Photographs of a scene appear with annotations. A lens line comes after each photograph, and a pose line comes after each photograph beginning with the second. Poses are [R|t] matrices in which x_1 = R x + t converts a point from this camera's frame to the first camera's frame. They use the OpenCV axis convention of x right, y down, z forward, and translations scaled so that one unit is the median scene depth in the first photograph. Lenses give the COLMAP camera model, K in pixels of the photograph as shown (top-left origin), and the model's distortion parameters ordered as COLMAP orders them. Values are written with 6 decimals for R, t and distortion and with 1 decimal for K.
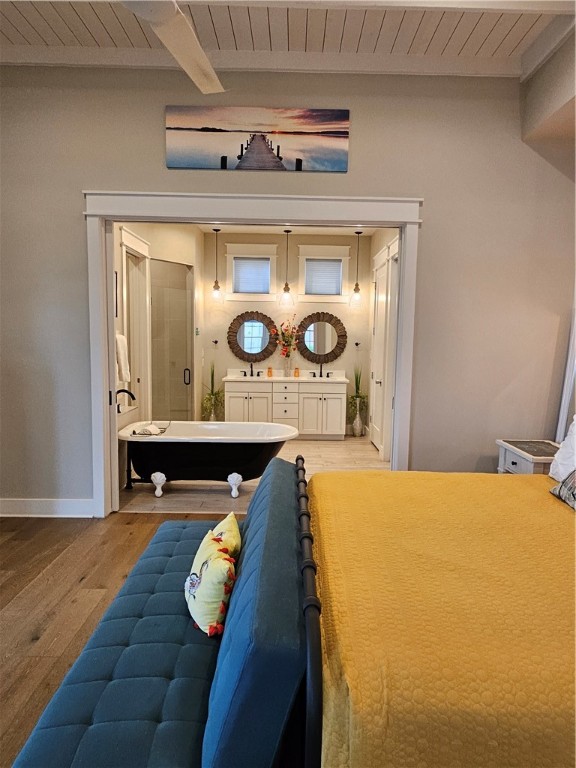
lens RADIAL K [[473.3, 0, 294.8], [0, 473.3, 383.0], [0, 0, 1]] dist [0.010721, -0.004081]
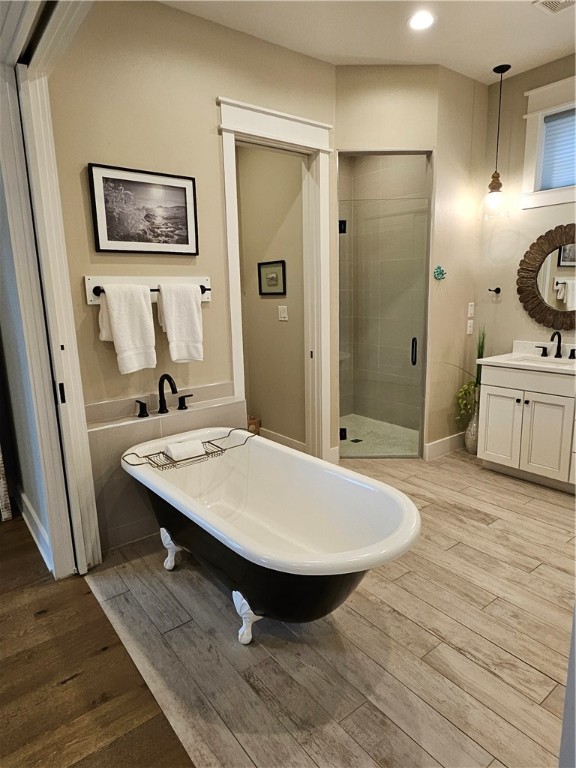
lens RADIAL K [[473.3, 0, 294.8], [0, 473.3, 383.0], [0, 0, 1]] dist [0.010721, -0.004081]
pose [[0.609510, 0.119904, -0.783659, 0.248335], [-0.045045, 0.992137, 0.116767, -0.061218], [0.791498, -0.035871, 0.610119, 0.861572]]
